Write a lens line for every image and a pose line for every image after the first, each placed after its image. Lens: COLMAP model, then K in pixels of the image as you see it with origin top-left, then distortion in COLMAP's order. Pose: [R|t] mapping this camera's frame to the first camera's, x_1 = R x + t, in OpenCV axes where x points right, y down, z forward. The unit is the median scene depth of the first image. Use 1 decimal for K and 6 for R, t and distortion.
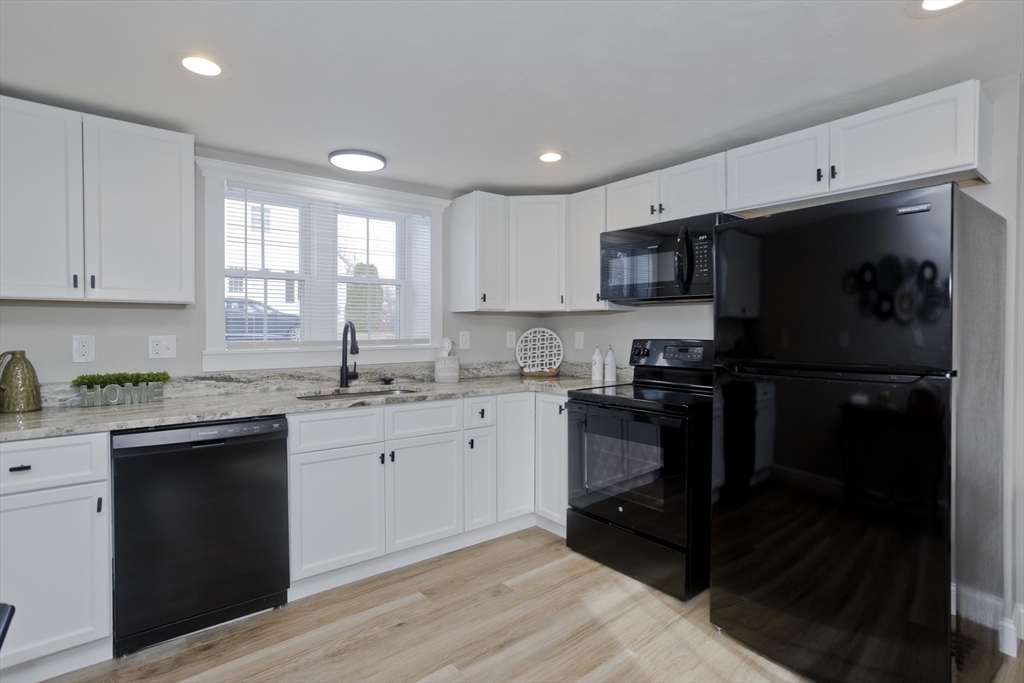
lens RADIAL K [[502.3, 0, 510.1], [0, 502.3, 338.4], [0, 0, 1]] dist [-0.003262, 0.004726]
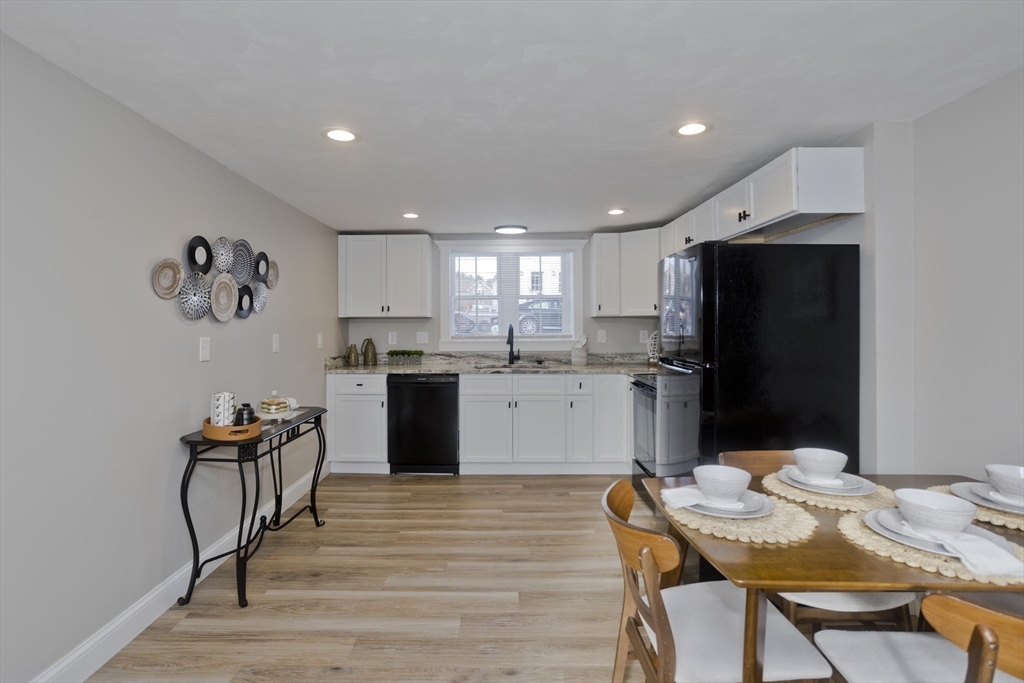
lens RADIAL K [[502.3, 0, 510.1], [0, 502.3, 313.4], [0, 0, 1]] dist [-0.003262, 0.004726]
pose [[0.786915, -0.013644, -0.616911, 0.685937], [-0.008766, 0.999407, -0.033284, -0.014598], [0.617000, 0.031600, 0.786329, -0.307253]]
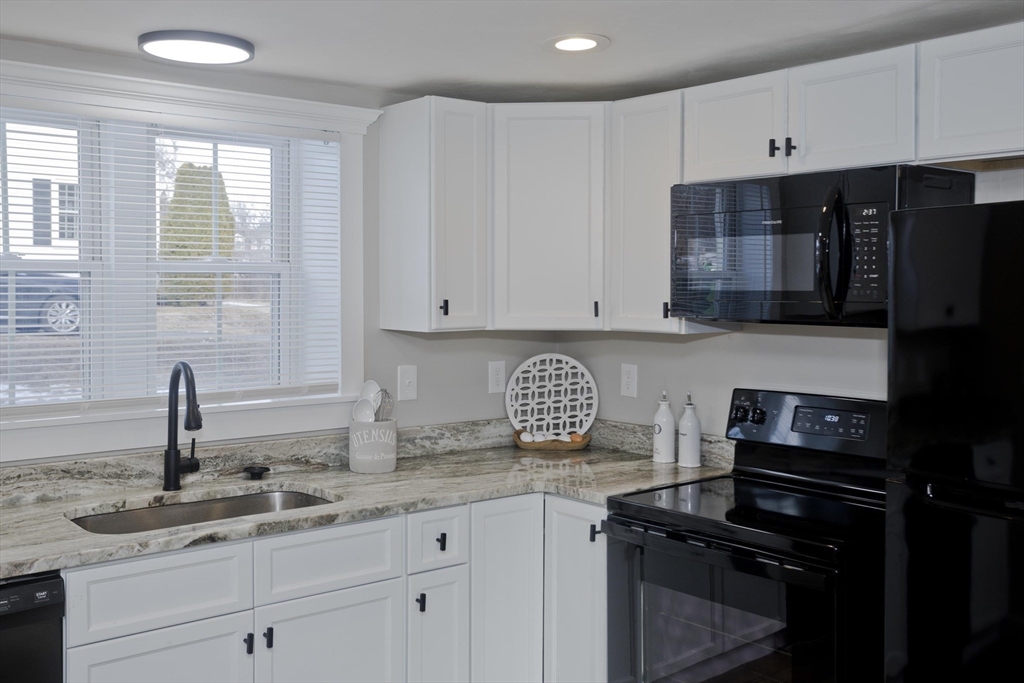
lens RADIAL K [[1000.0, 0, 509.5], [0, 1000.0, 324.5], [0, 0, 1]] dist [0.056303, 0.000000]
pose [[0.999777, 0.002262, 0.021004, -0.008193], [-0.002599, 0.999868, 0.016041, -0.087452], [-0.020965, -0.016092, 0.999651, -0.030276]]
